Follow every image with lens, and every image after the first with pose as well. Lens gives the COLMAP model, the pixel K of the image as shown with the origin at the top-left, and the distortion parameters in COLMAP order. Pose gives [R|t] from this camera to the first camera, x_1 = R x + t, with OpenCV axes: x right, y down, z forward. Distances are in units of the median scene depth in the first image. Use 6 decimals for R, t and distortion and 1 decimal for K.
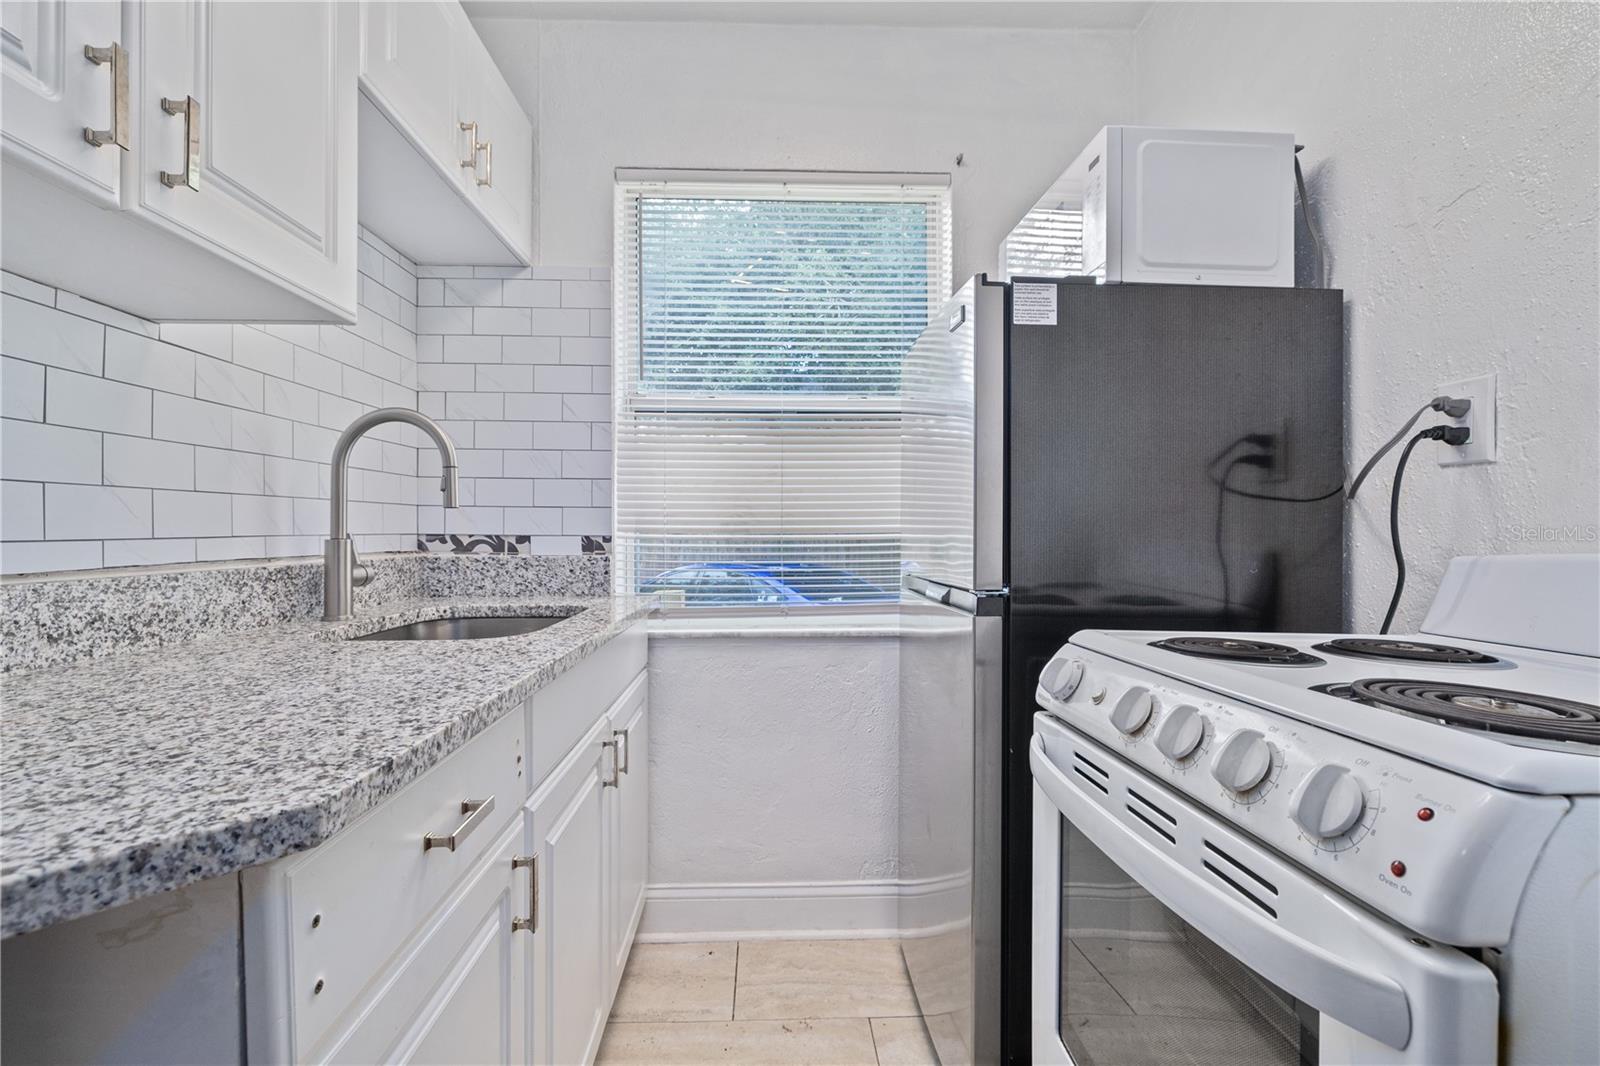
lens RADIAL K [[693.8, 0, 800.0], [0, 693.8, 533.0], [0, 0, 1]] dist [0.000903, 0.000052]
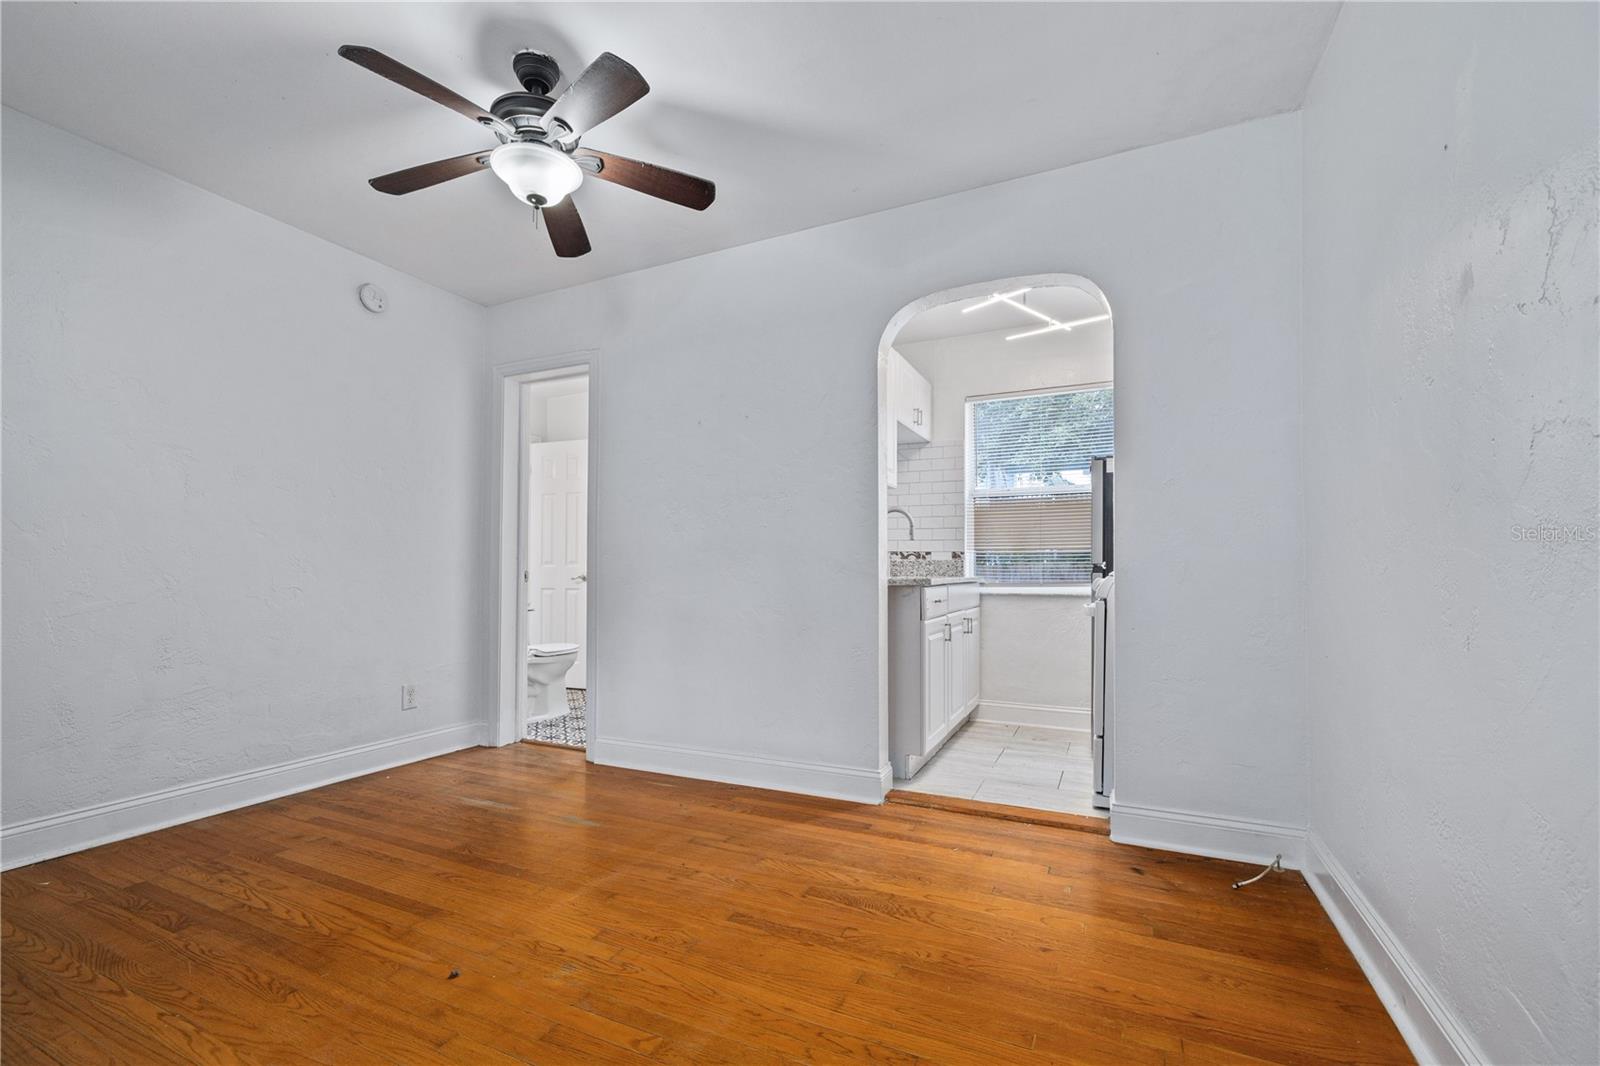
lens RADIAL K [[673.5, 0, 801.9], [0, 673.5, 554.3], [0, 0, 1]] dist [0.000417, 0.000013]
pose [[0.888461, -0.007845, -0.458885, 0.298768], [-0.004794, 0.999641, -0.026370, 0.077324], [0.458927, 0.025629, 0.888104, -1.324796]]
